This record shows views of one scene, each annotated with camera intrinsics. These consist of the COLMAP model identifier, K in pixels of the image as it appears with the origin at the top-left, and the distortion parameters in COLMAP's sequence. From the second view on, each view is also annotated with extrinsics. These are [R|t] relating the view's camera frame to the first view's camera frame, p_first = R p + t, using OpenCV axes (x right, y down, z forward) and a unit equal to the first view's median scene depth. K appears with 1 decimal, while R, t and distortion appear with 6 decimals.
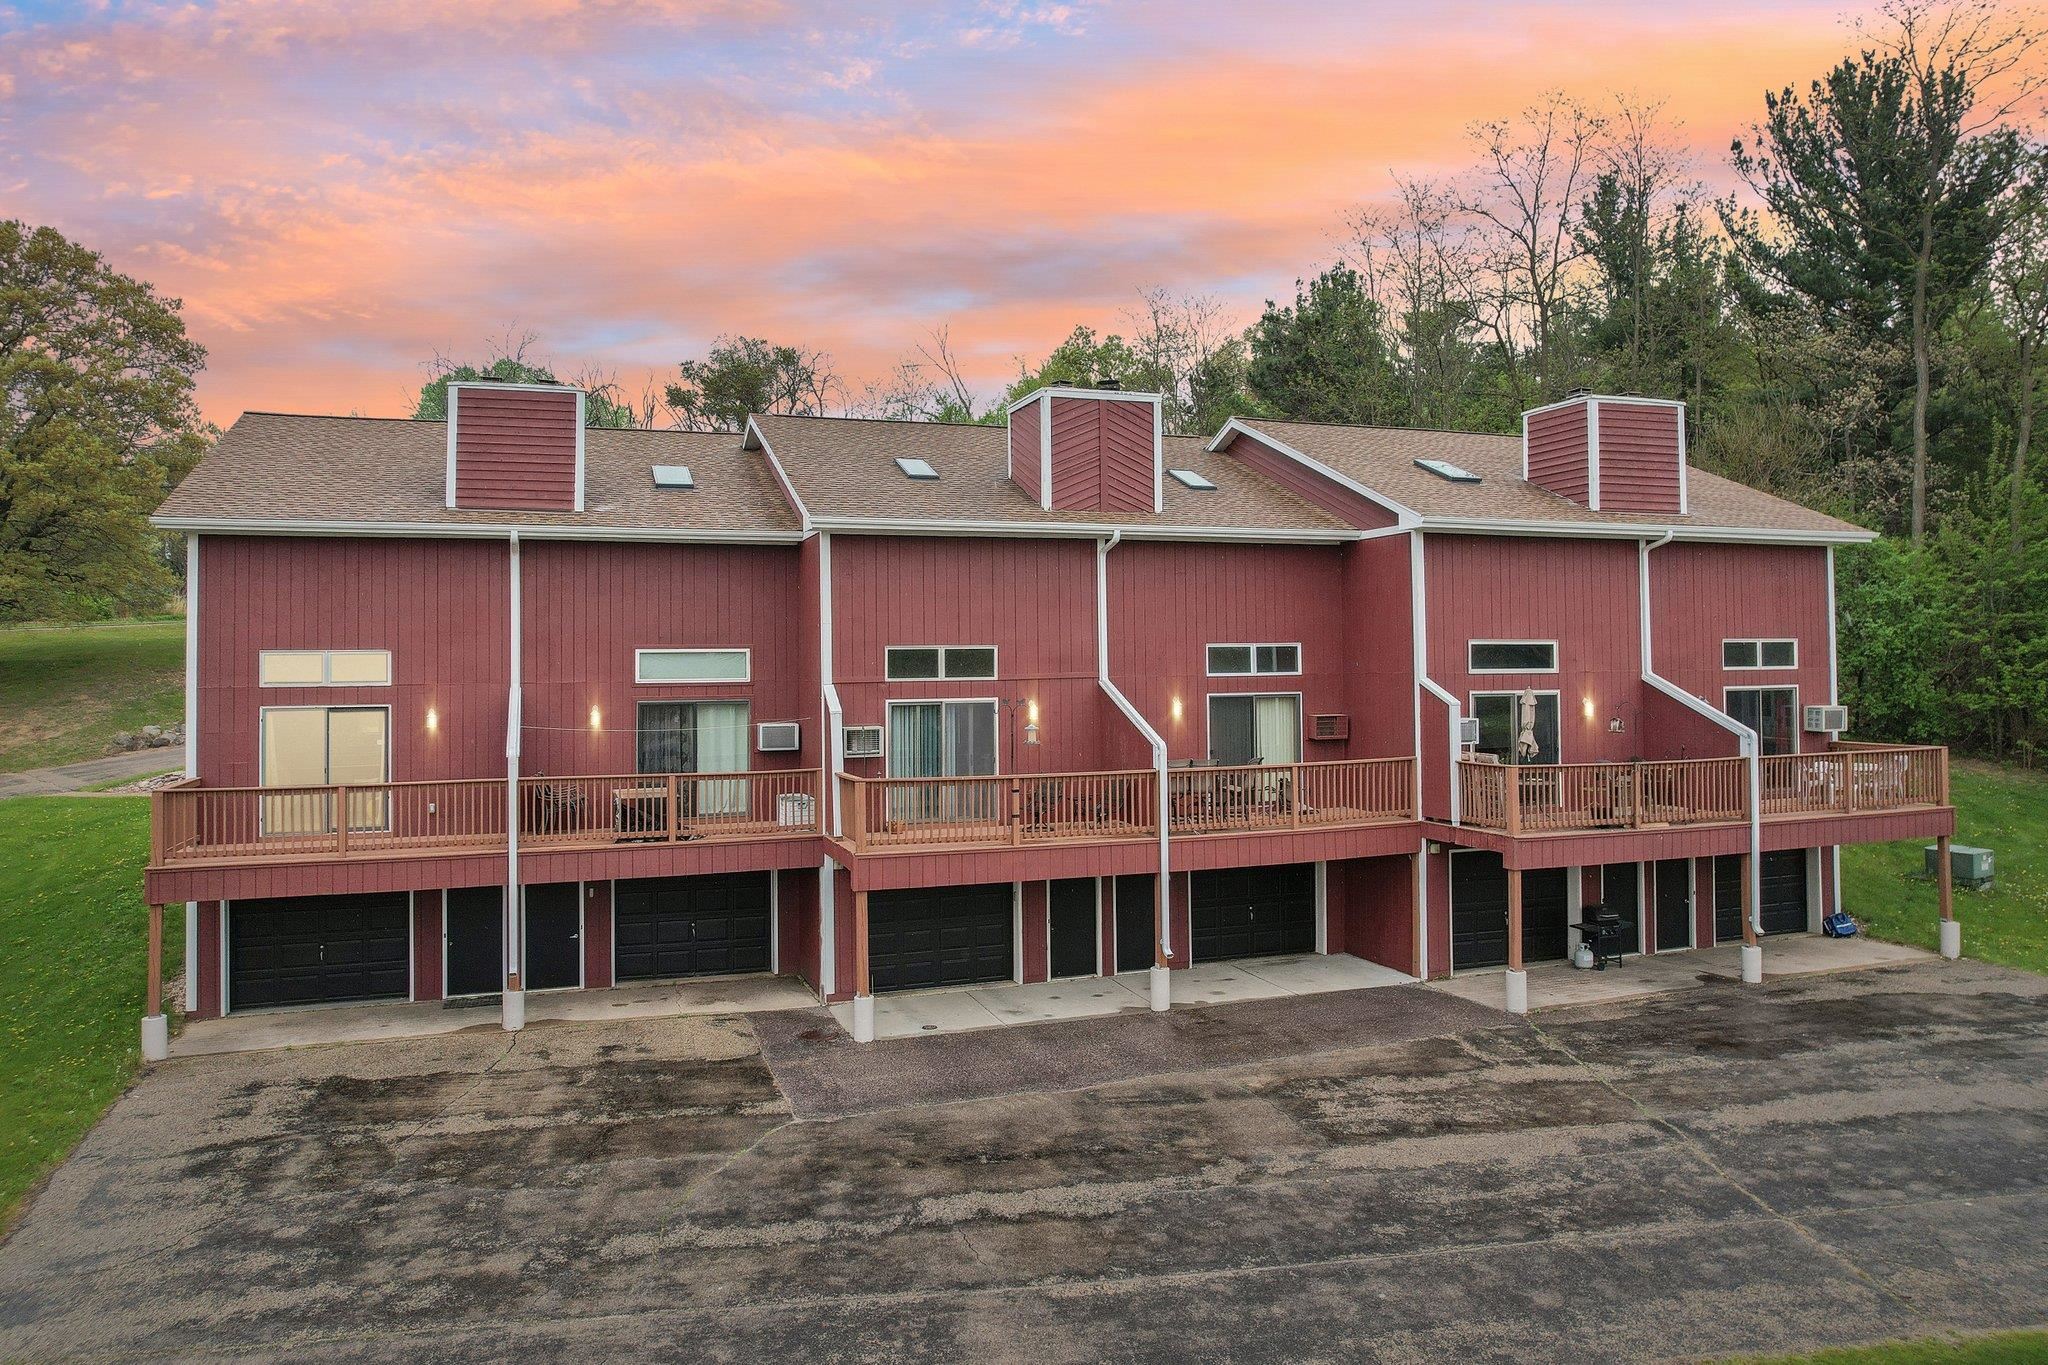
lens RADIAL K [[1360.2, 0, 1024.0], [0, 1360.2, 682.5], [0, 0, 1]] dist [-0.090007, 0.074381]
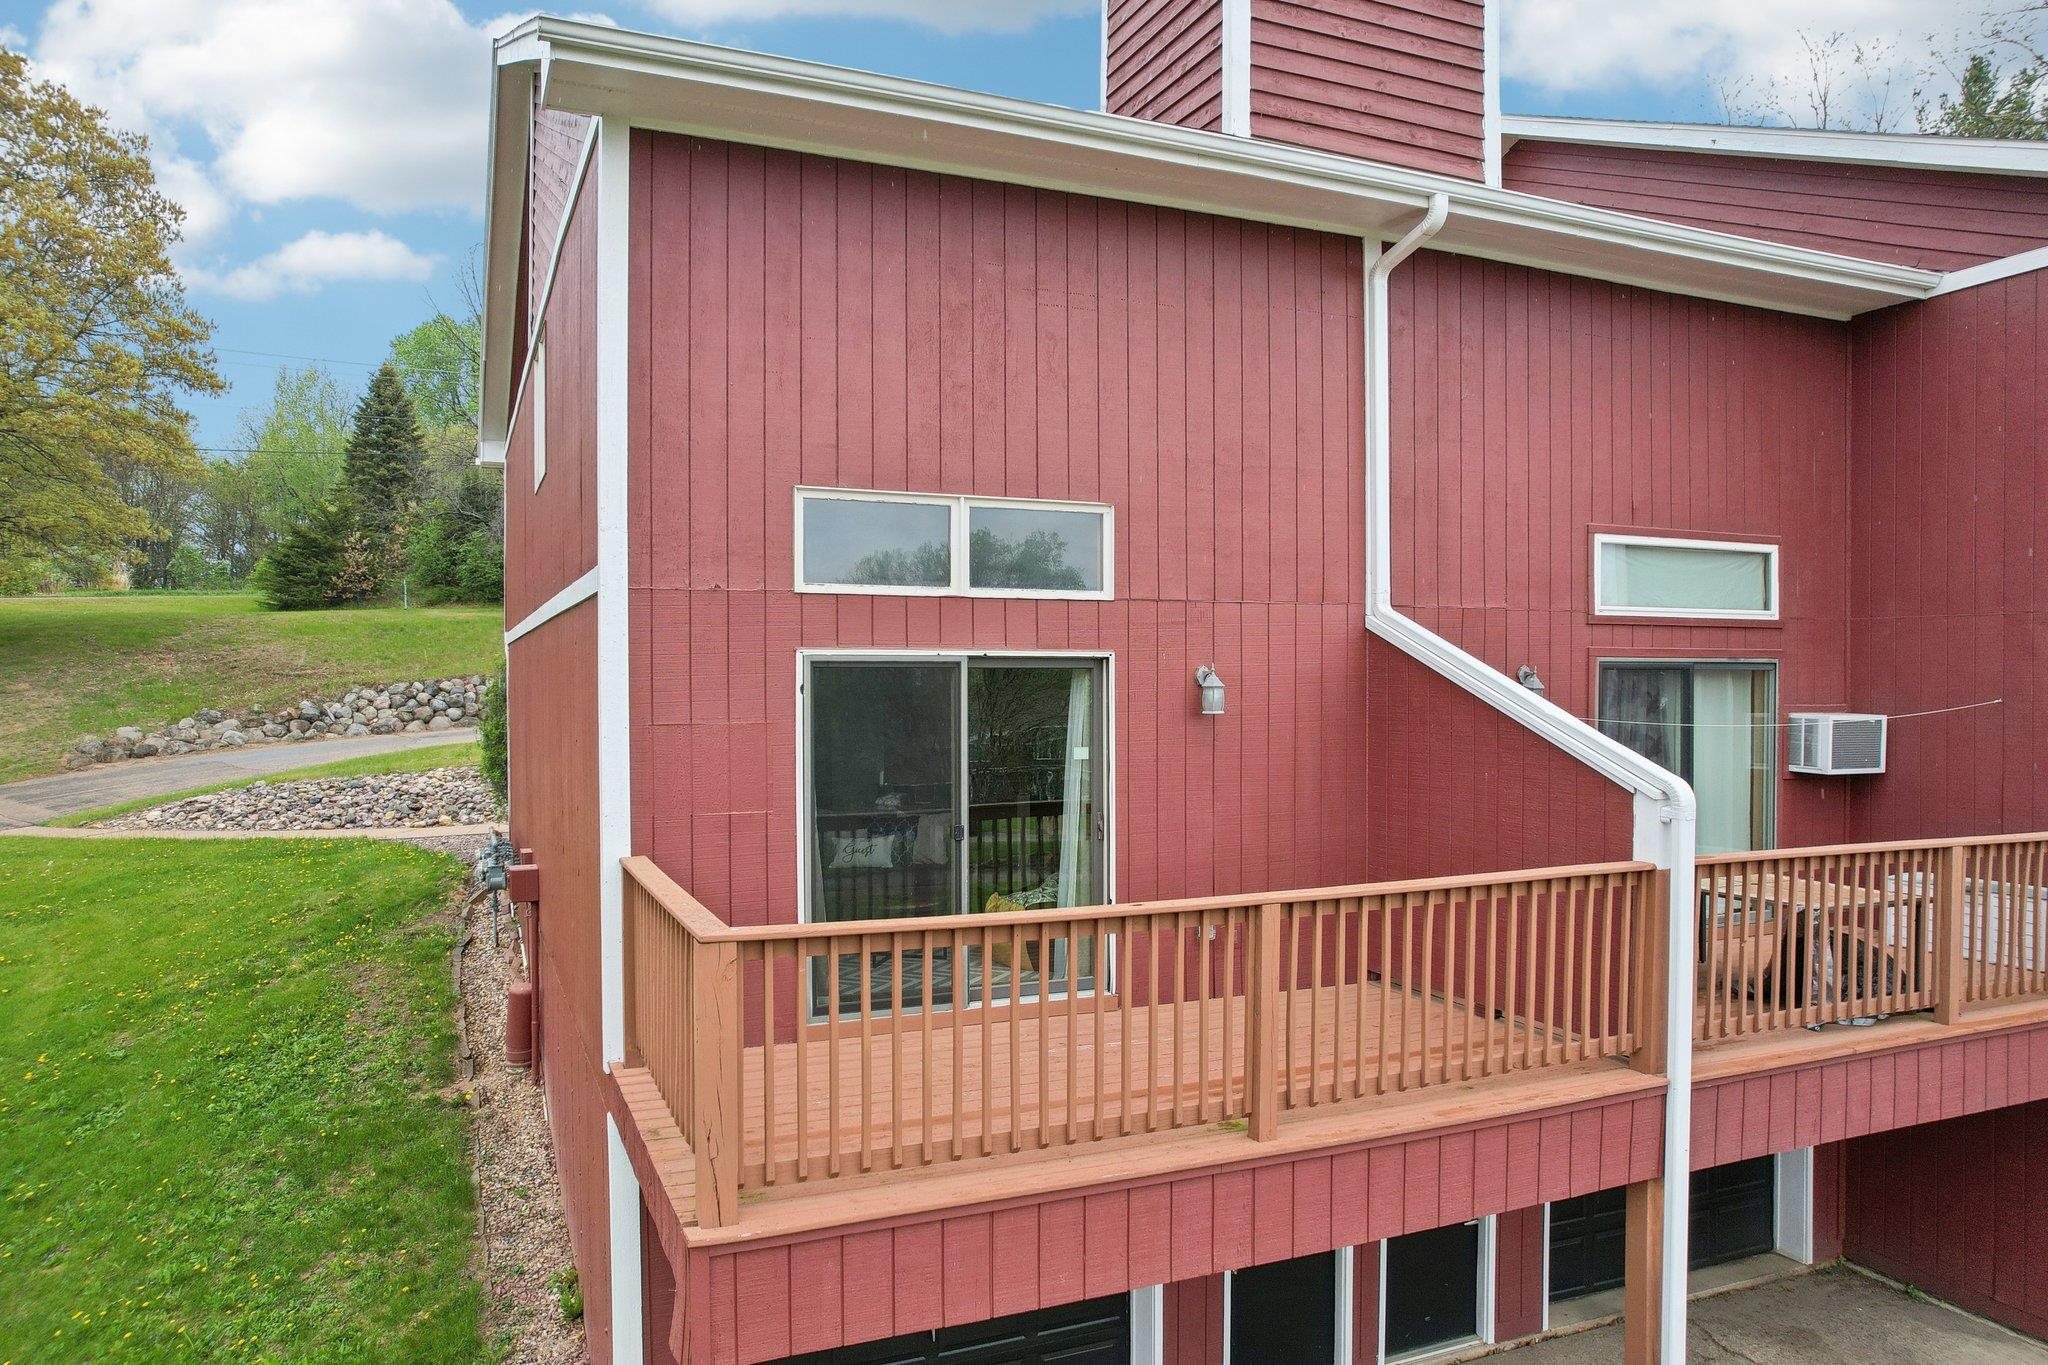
lens RADIAL K [[1350.3, 0, 1022.3], [0, 1350.3, 754.3], [0, 0, 1]] dist [-0.003919, -0.001173]
pose [[0.998787, 0.008251, 0.048534, -0.468625], [-0.010237, 0.999114, 0.040812, 0.027855], [-0.048154, -0.041260, 0.997987, 0.564767]]
